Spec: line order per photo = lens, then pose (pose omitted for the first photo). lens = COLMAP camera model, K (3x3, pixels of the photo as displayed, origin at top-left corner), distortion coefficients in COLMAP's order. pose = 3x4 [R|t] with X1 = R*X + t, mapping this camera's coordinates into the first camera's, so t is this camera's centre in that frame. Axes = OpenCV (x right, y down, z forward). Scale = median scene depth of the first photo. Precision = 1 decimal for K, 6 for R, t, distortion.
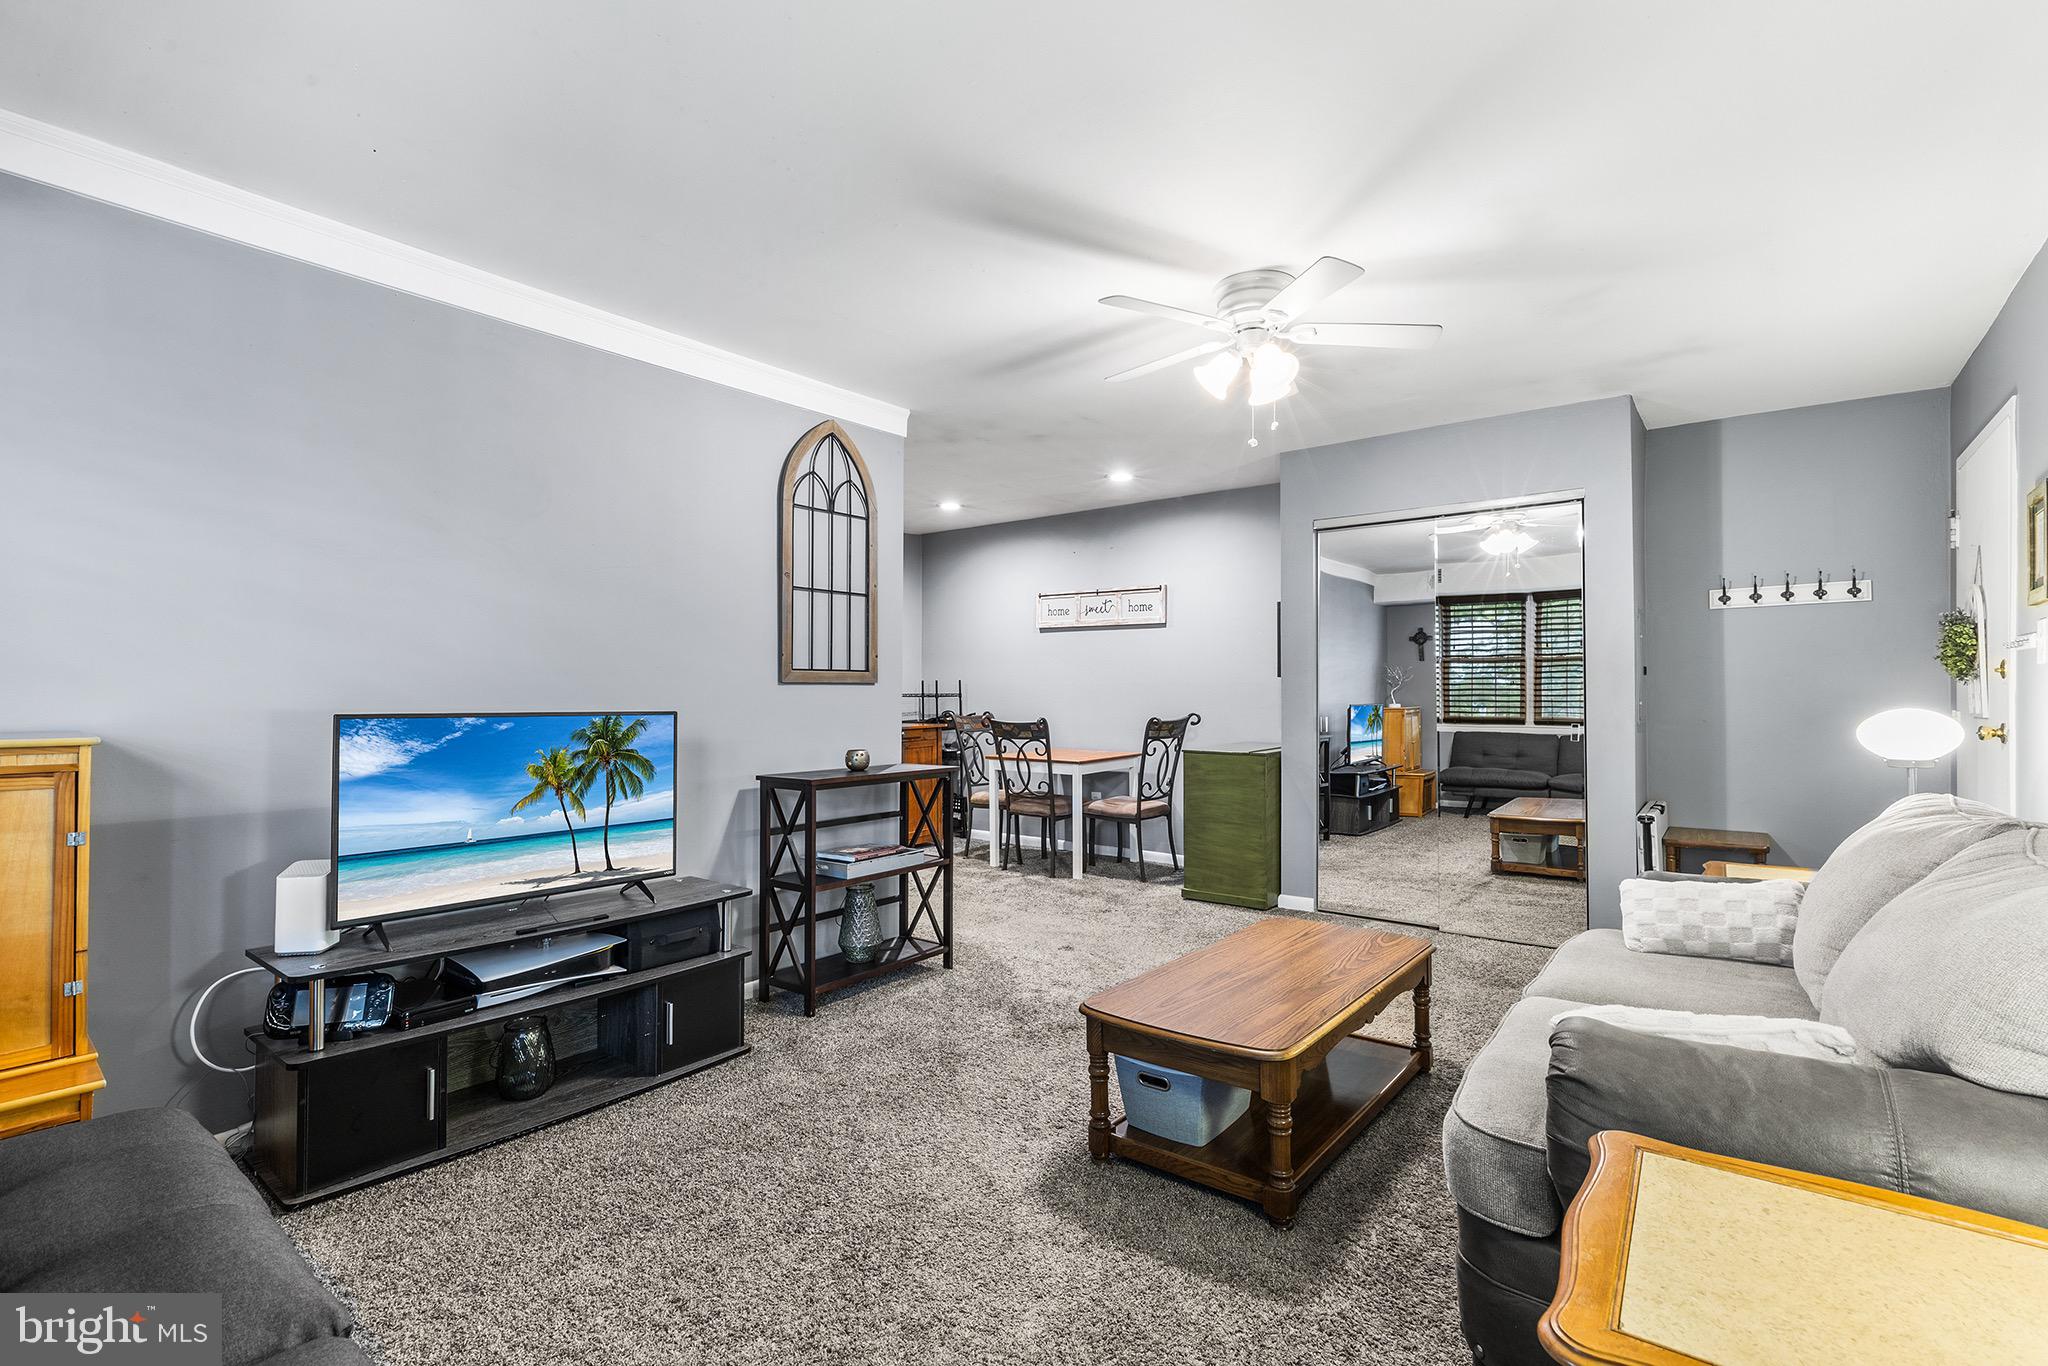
lens RADIAL K [[940.7, 0, 1024.0], [0, 940.7, 683.0], [0, 0, 1]] dist [0.016589, 0.000164]
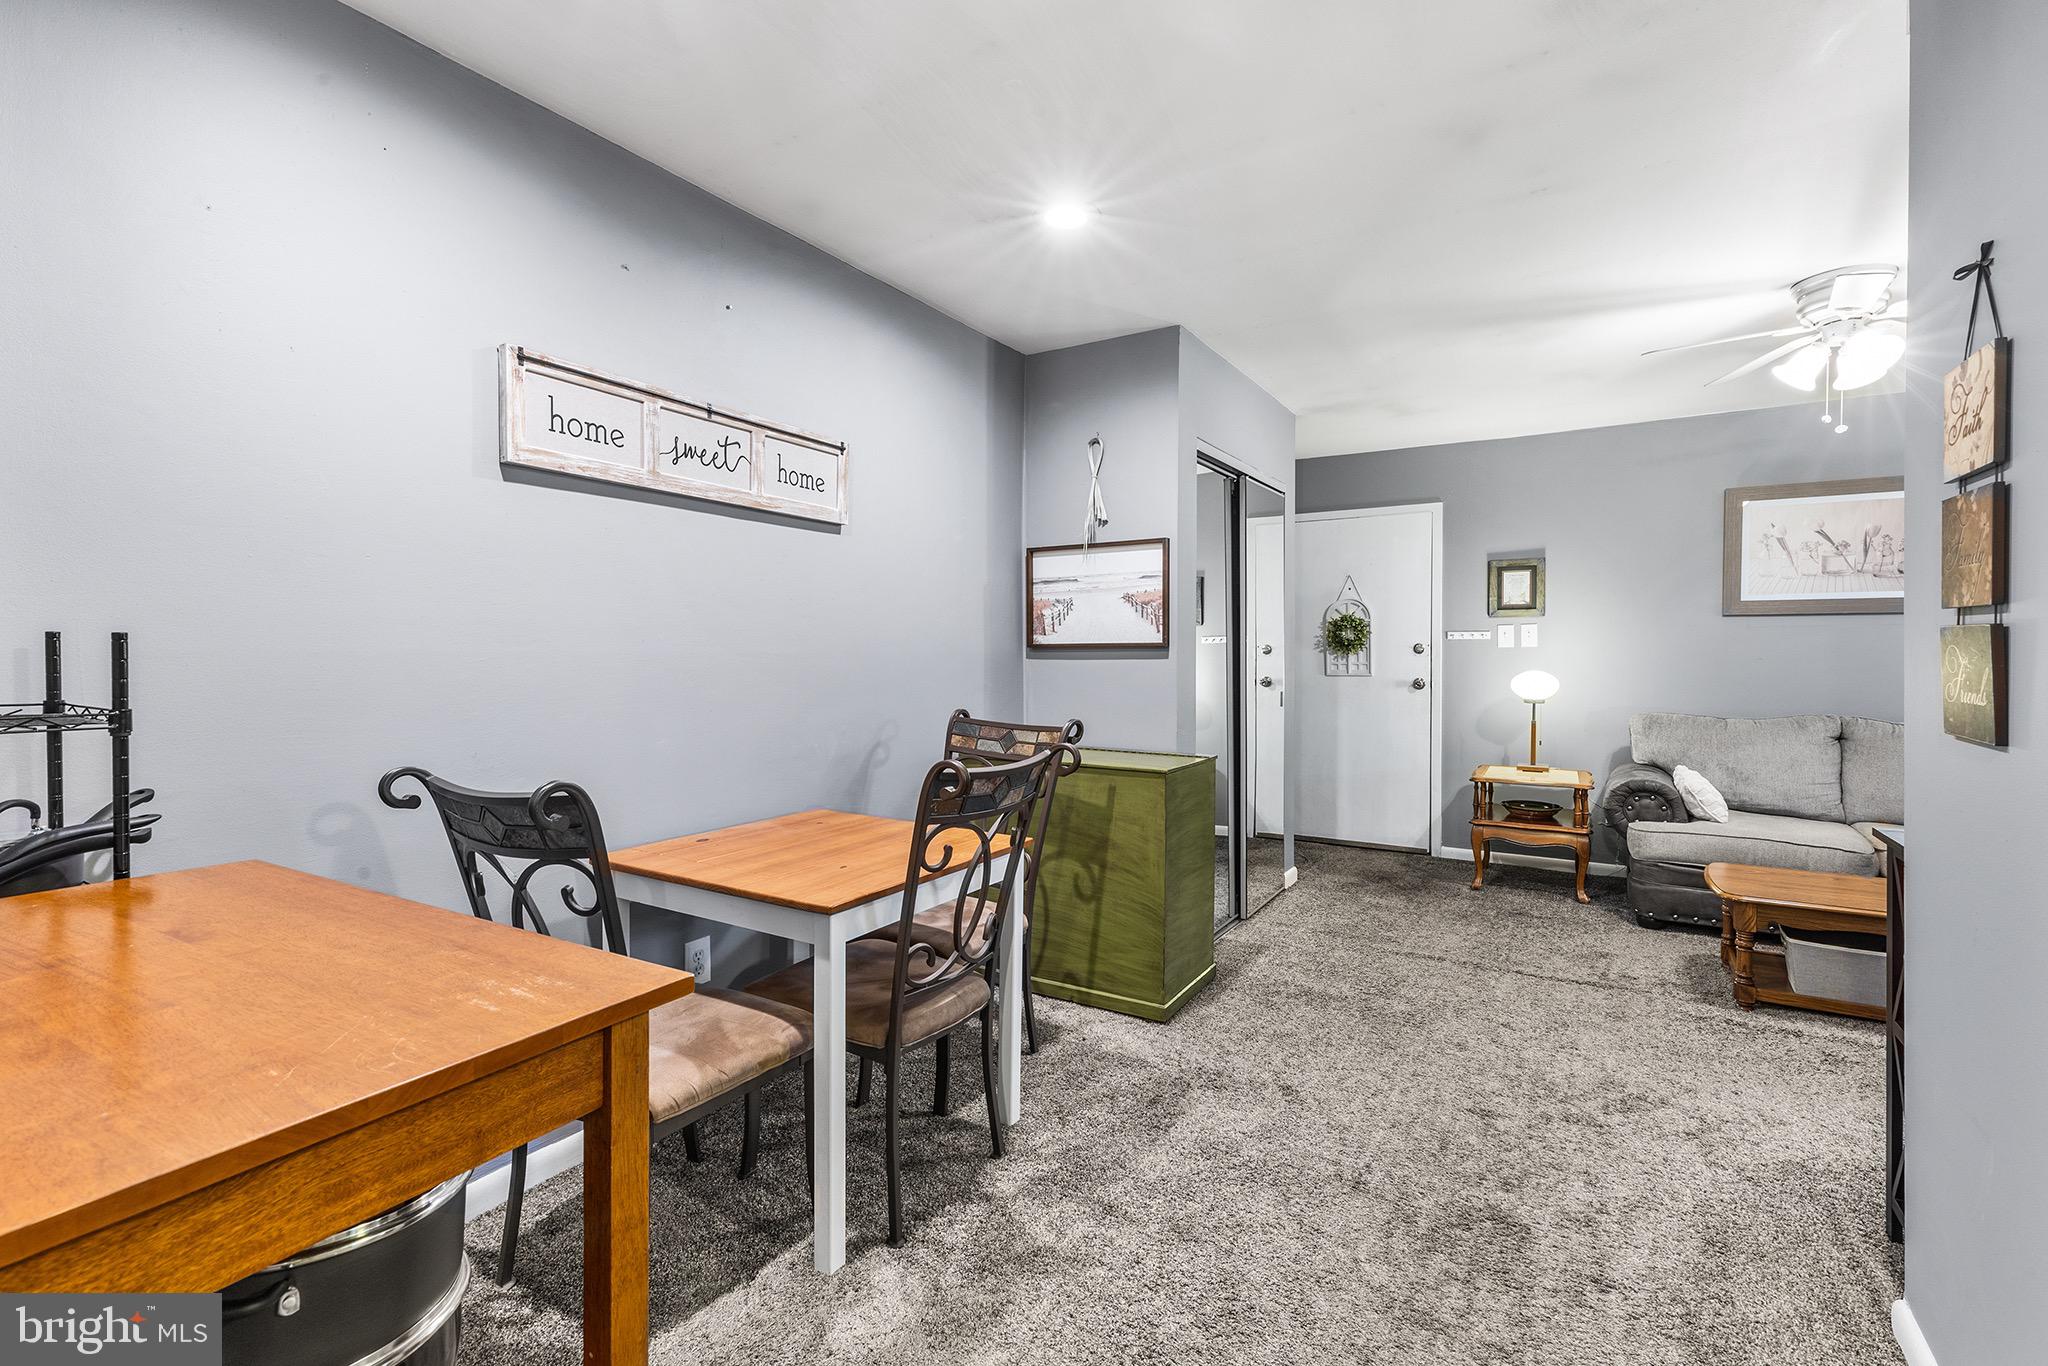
lens RADIAL K [[922.8, 0, 1027.4], [0, 922.8, 676.9], [0, 0, 1]] dist [-0.000309, -0.000593]
pose [[-0.109382, -0.022313, 0.993749, -0.703380], [-0.004691, 0.999748, 0.021931, 0.004262], [-0.993989, -0.002263, -0.109459, 2.091381]]
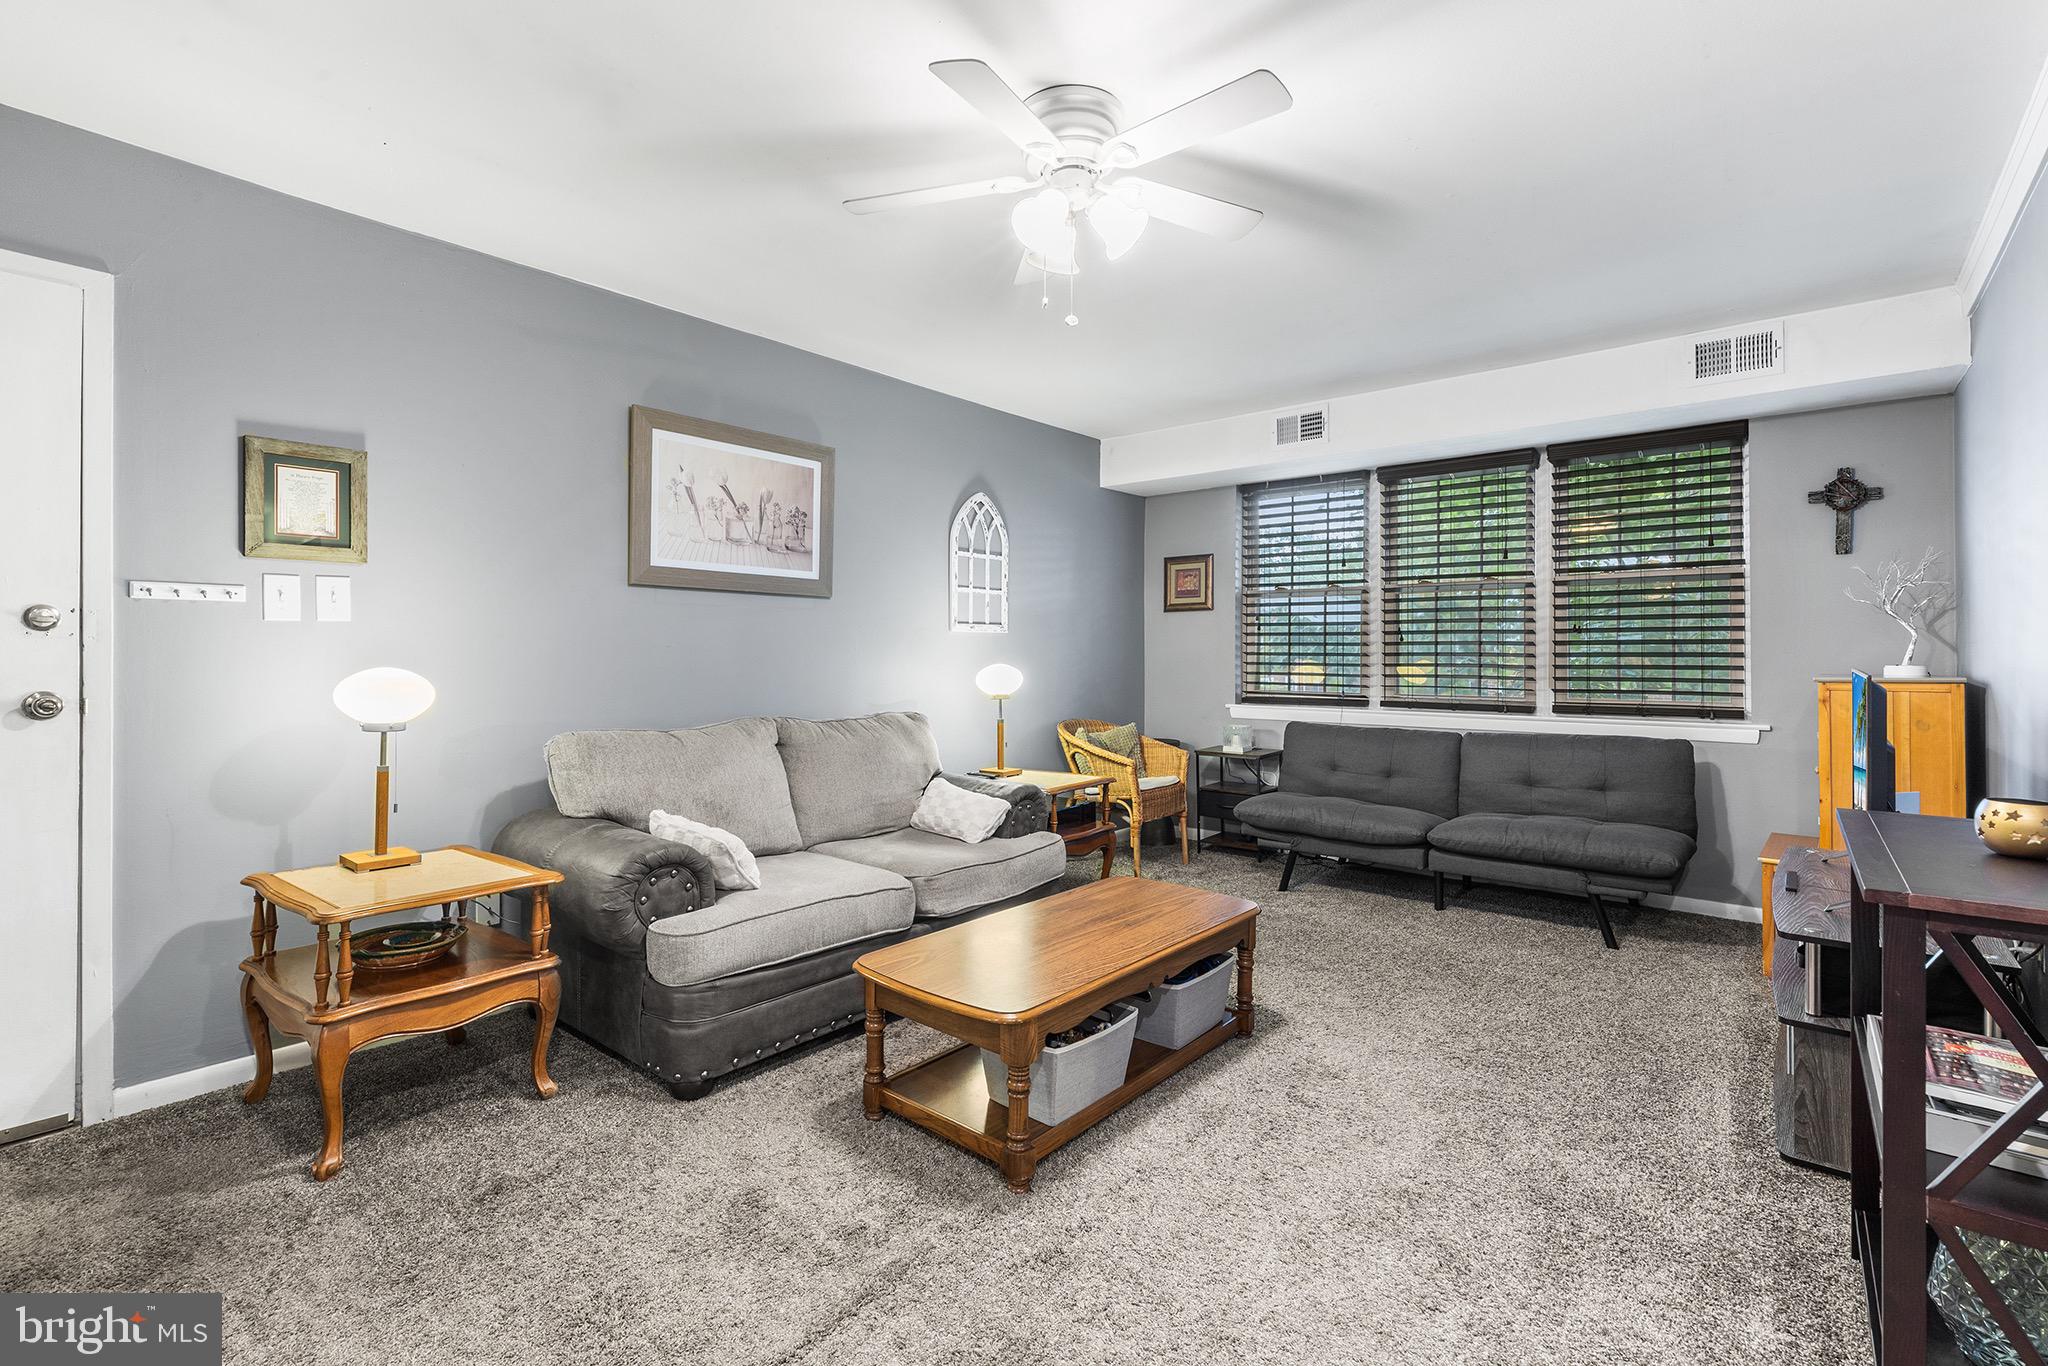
lens RADIAL K [[941.3, 0, 1023.6], [0, 941.3, 643.0], [0, 0, 1]] dist [0.012451, -0.000345]
pose [[-0.999748, -0.003531, 0.022191, 0.274000], [-0.003816, 0.999911, -0.012809, 0.011195], [-0.022144, -0.012891, -0.999672, 1.847378]]
